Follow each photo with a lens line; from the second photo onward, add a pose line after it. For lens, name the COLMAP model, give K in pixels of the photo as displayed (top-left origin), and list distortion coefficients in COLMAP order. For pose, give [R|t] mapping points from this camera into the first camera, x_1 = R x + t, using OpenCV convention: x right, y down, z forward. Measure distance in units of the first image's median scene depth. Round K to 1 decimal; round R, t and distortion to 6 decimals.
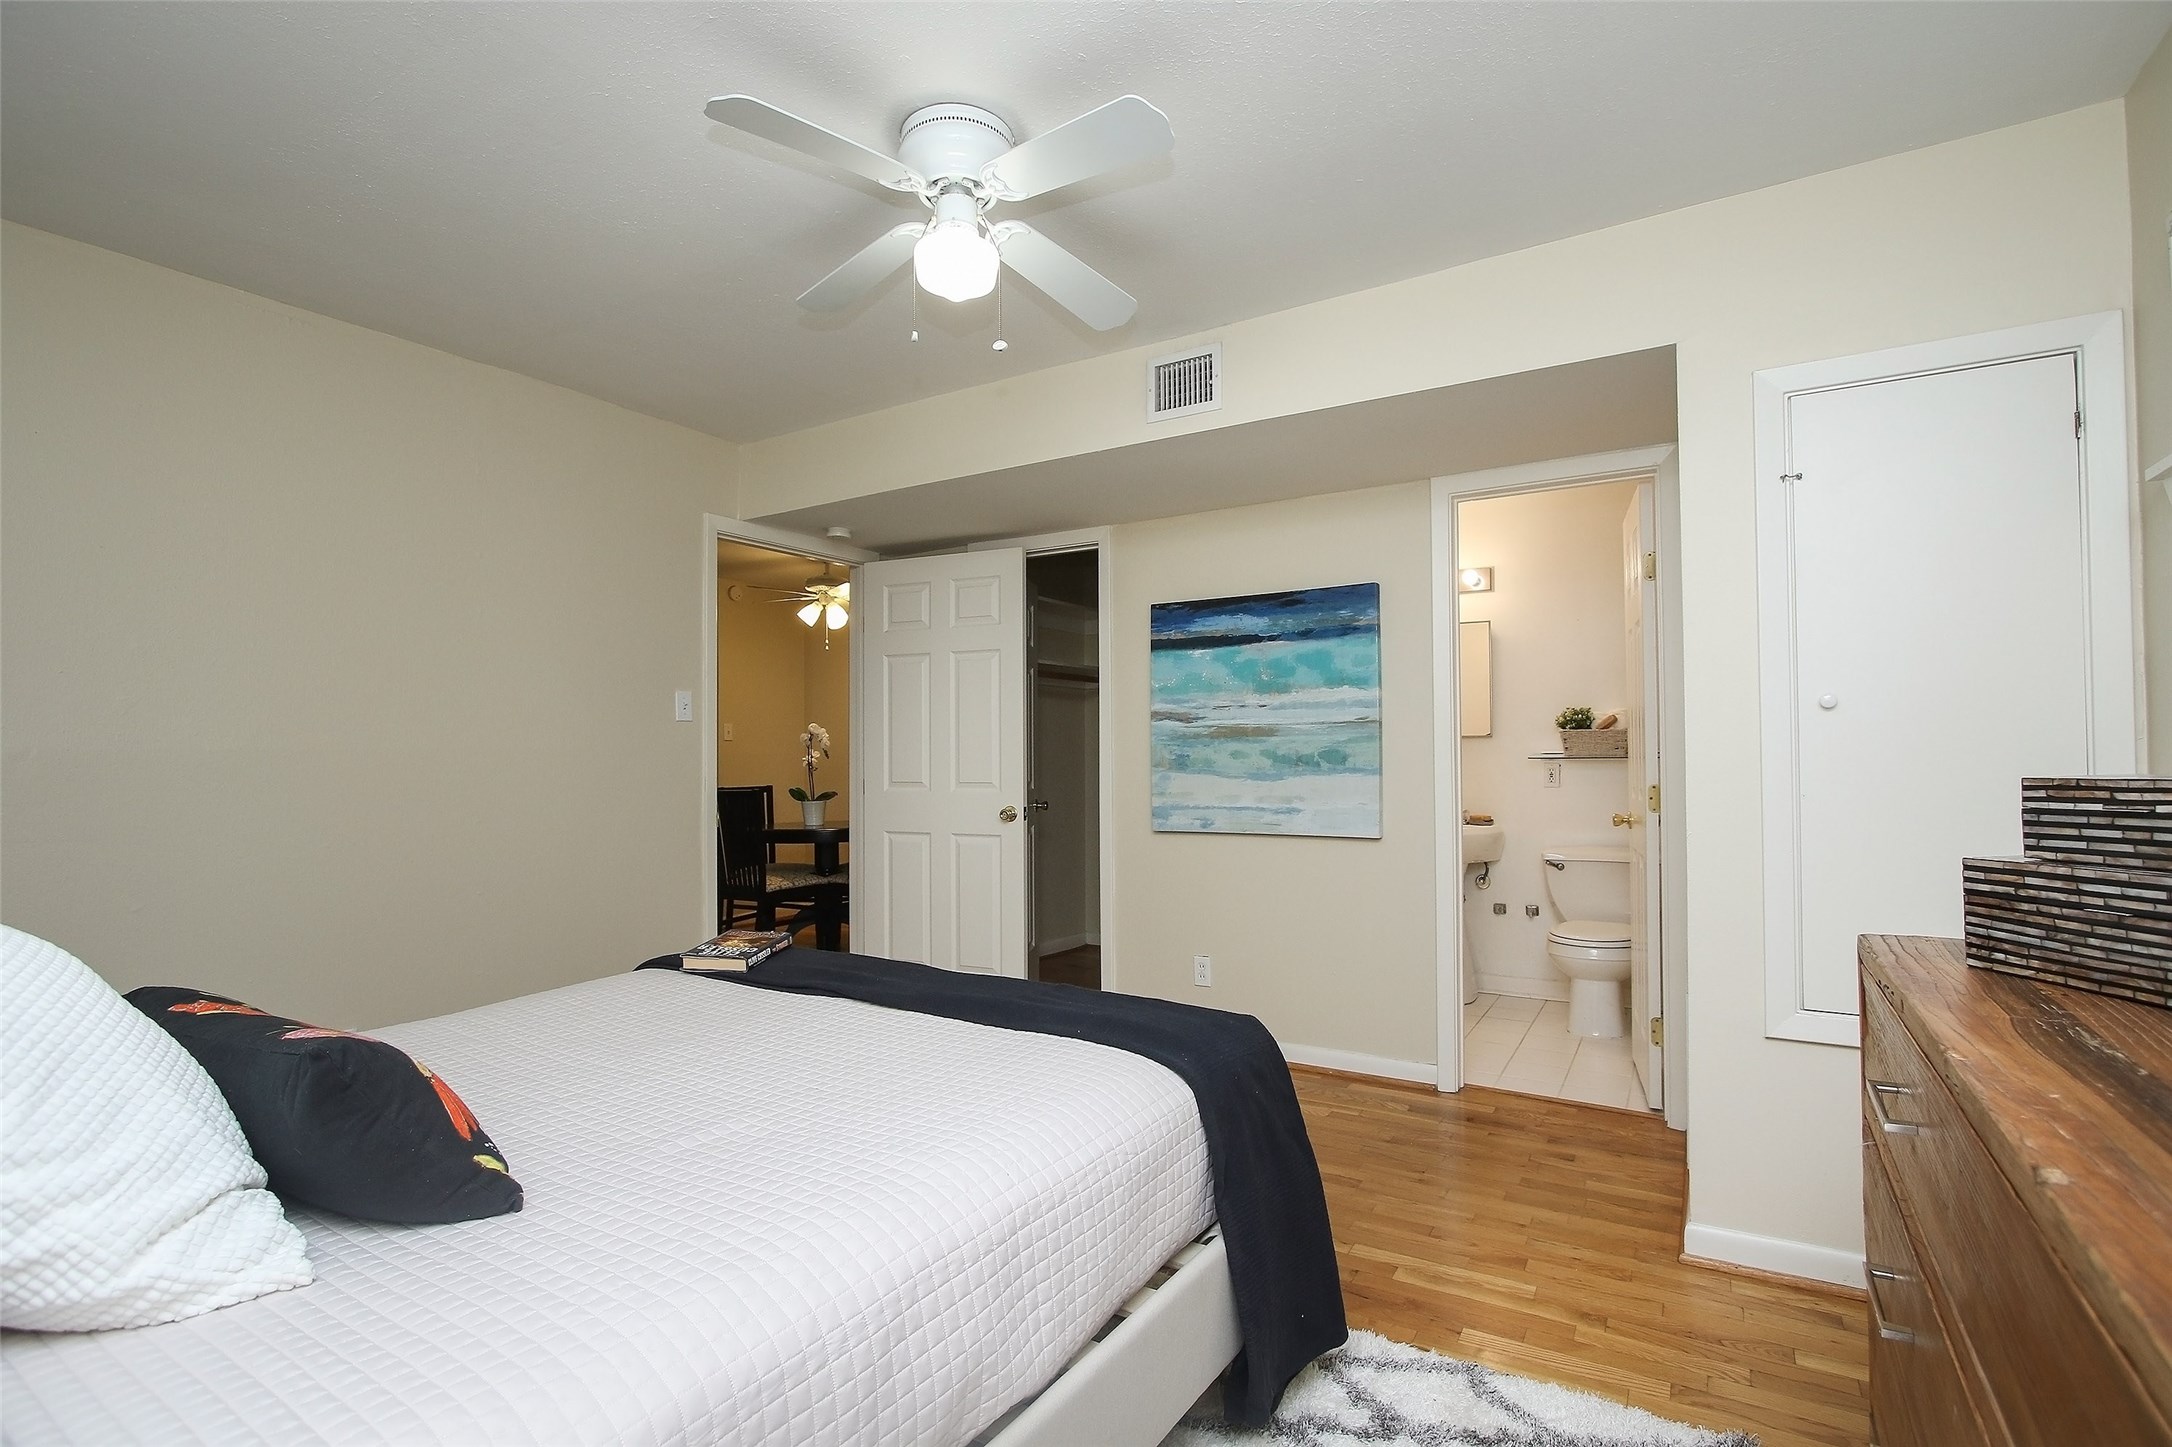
lens RADIAL K [[998.0, 0, 1084.9], [0, 998.0, 735.2], [0, 0, 1]] dist [-0.019933, 0.004415]
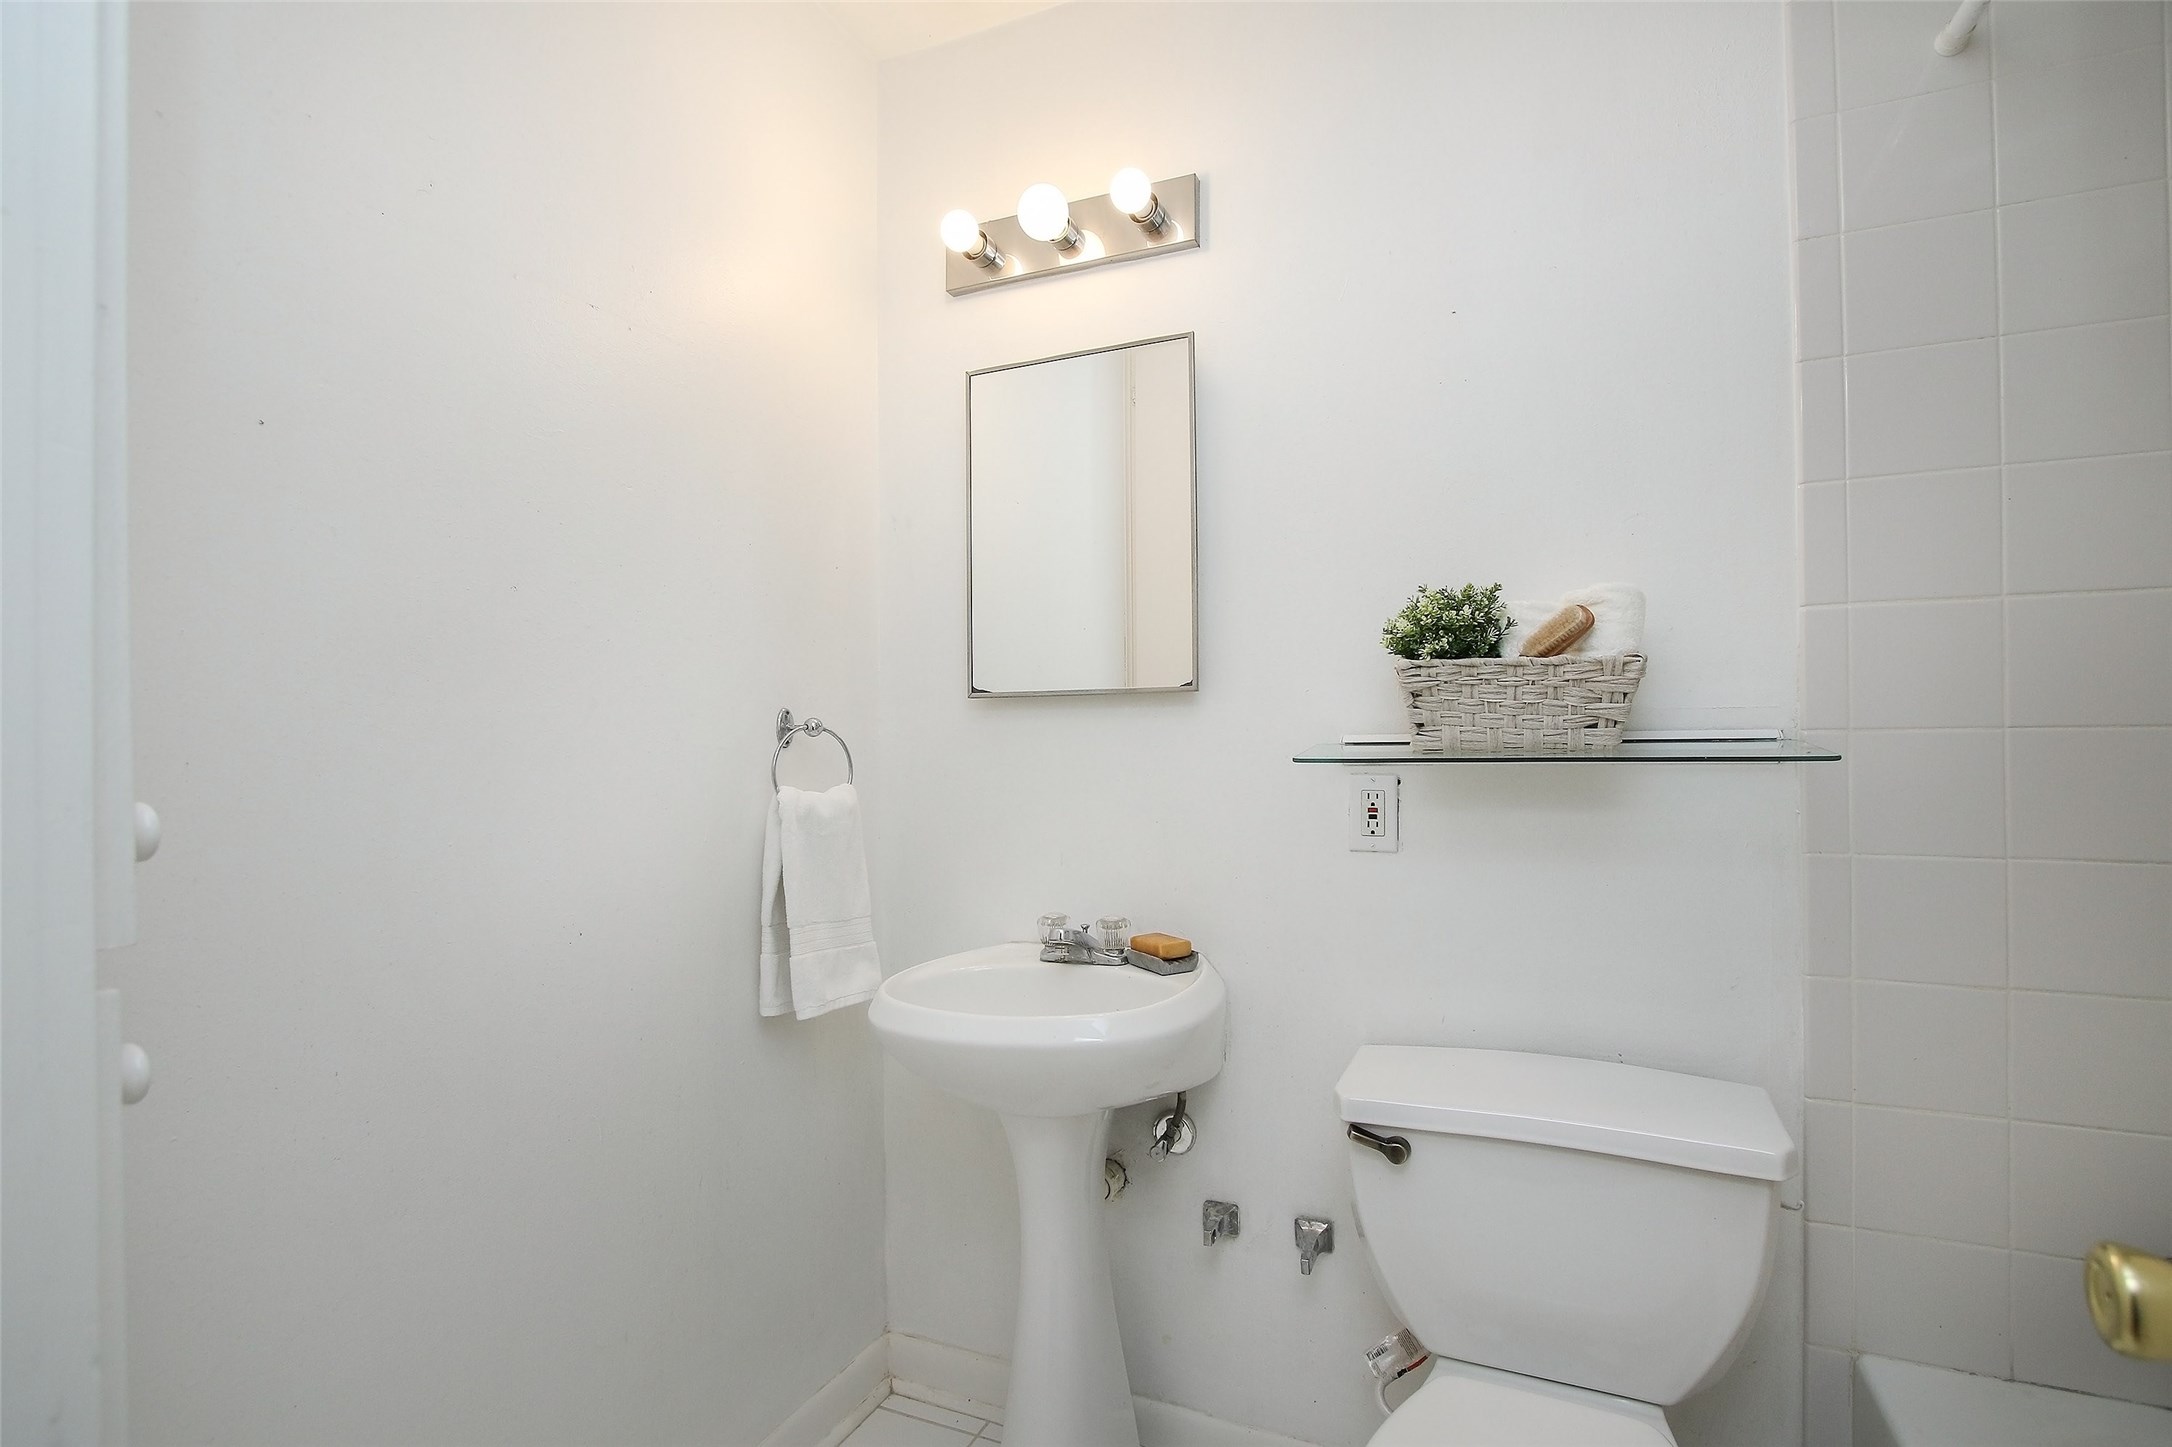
lens RADIAL K [[998.0, 0, 1077.4], [0, 998.0, 719.7], [0, 0, 1]] dist [-0.019933, 0.004415]
pose [[0.989001, -0.013846, 0.147260, 0.342199], [0.010223, 0.999627, 0.025328, 0.002877], [-0.147556, -0.023544, 0.988773, 0.725750]]
